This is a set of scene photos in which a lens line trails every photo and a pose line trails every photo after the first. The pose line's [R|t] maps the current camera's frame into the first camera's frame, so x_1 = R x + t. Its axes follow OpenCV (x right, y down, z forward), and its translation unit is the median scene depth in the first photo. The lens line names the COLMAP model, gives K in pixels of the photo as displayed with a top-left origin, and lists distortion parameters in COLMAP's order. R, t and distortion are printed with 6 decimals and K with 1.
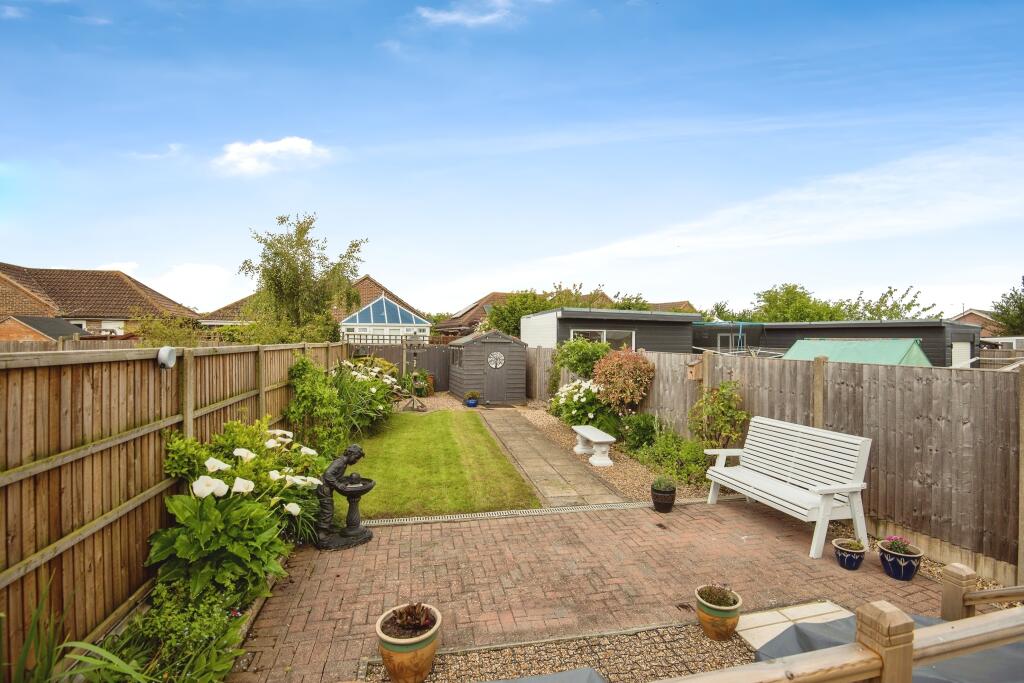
lens RADIAL K [[478.9, 0, 515.8], [0, 478.9, 331.6], [0, 0, 1]] dist [-0.003466, -0.025173]
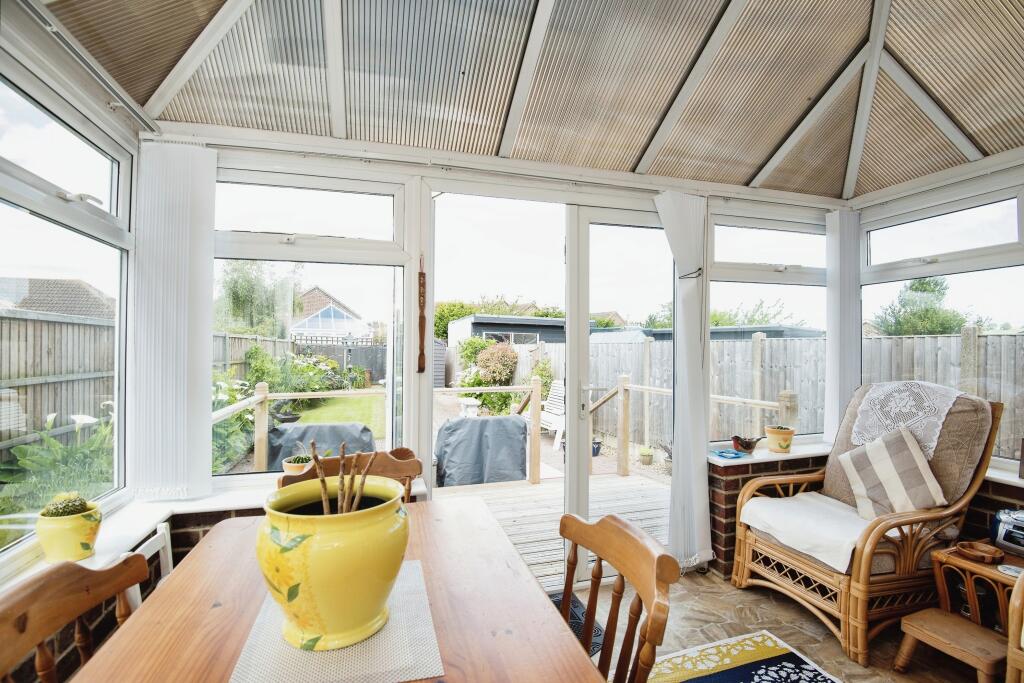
lens RADIAL K [[472.5, 0, 512.0], [0, 472.5, 341.5], [0, 0, 1]] dist [-0.002998, -0.022481]
pose [[0.997062, 0.000594, 0.076597, 0.240994], [-0.000521, 0.999999, -0.000973, 0.052689], [-0.076598, 0.000930, 0.997062, -0.528449]]
